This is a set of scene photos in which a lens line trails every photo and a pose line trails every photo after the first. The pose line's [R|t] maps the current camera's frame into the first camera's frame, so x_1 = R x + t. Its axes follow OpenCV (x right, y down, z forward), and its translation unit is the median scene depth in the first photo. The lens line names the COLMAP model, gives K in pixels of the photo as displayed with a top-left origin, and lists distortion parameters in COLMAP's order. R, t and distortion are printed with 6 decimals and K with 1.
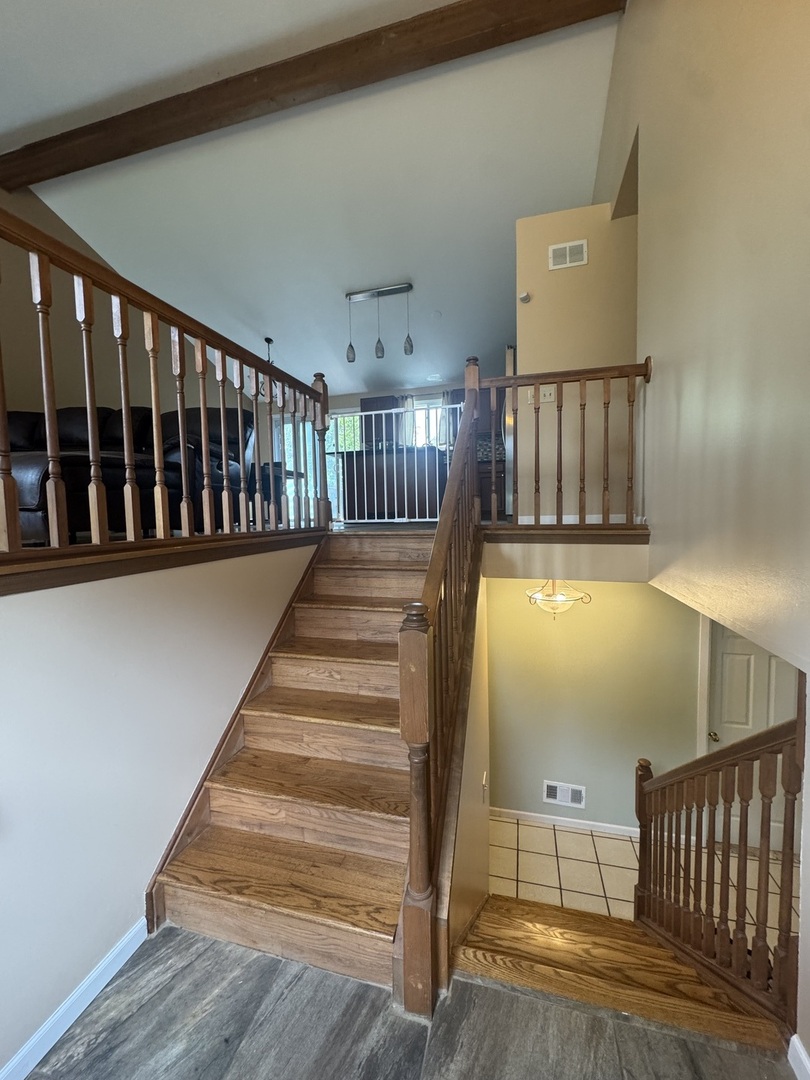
lens RADIAL K [[431.7, 0, 405.0], [0, 431.7, 540.0], [0, 0, 1]] dist [-0.005618, 0.000435]
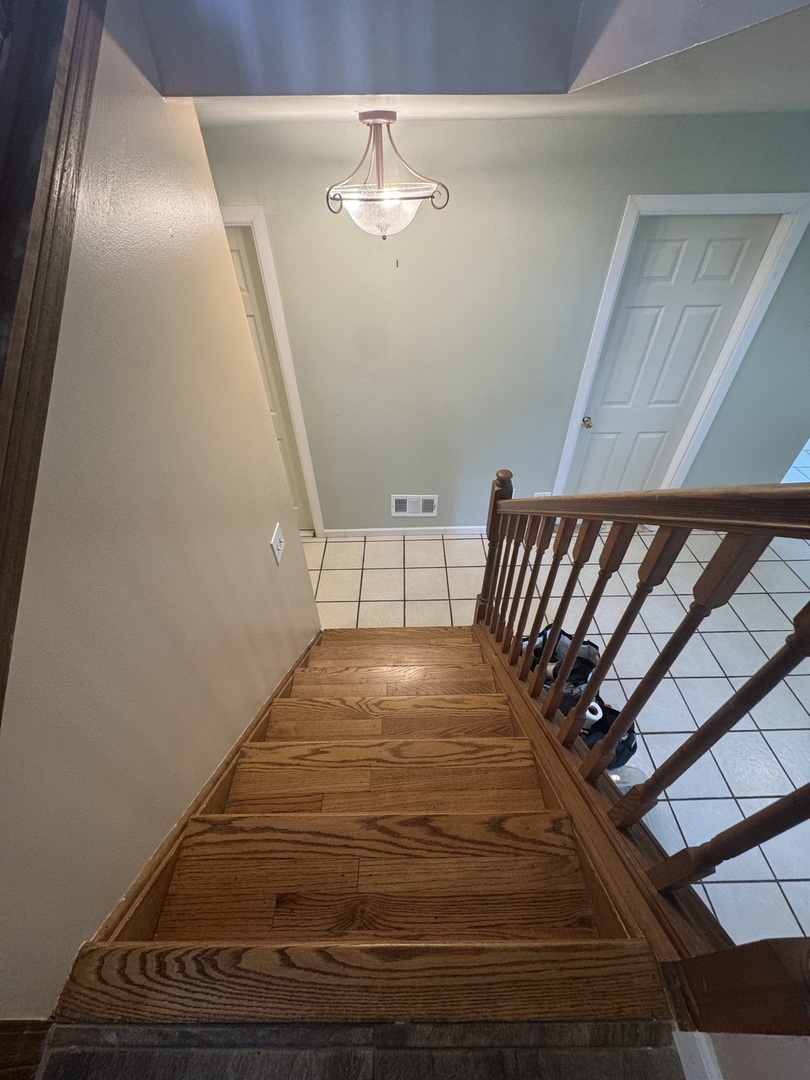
lens RADIAL K [[431.7, 0, 405.0], [0, 431.7, 540.0], [0, 0, 1]] dist [-0.005618, 0.000435]
pose [[0.964686, -0.174326, 0.197463, 0.209749], [0.015659, 0.786289, 0.617660, 0.139600], [-0.262938, -0.592756, 0.761252, 0.383809]]
